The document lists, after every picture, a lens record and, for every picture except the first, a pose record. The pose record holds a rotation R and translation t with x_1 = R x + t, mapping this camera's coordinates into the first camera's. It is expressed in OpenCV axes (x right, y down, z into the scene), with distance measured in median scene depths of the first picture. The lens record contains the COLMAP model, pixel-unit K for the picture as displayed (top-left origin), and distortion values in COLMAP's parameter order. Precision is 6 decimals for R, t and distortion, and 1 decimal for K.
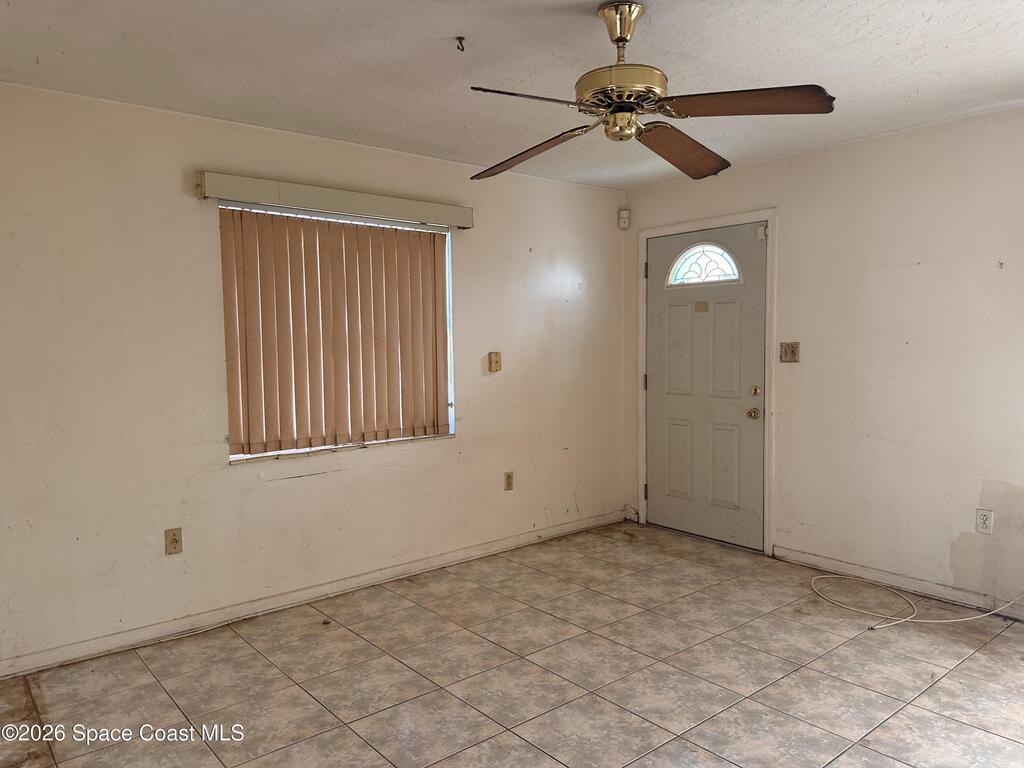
lens RADIAL K [[723.1, 0, 516.7], [0, 723.1, 383.6], [0, 0, 1]] dist [0.110184, -0.168854]
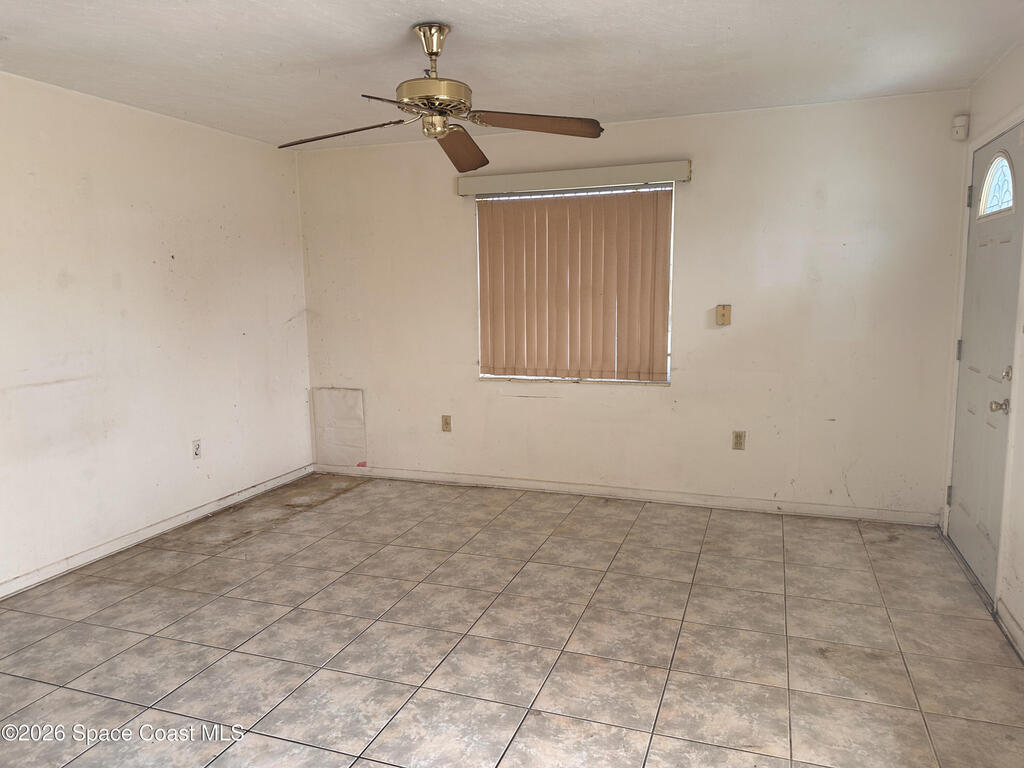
lens RADIAL K [[723.1, 0, 516.7], [0, 723.1, 383.6], [0, 0, 1]] dist [0.110184, -0.168854]
pose [[0.500050, 0.117253, -0.858022, 0.845993], [-0.046459, 0.992997, 0.108621, -0.040263], [0.864749, -0.014453, 0.501996, 0.328724]]
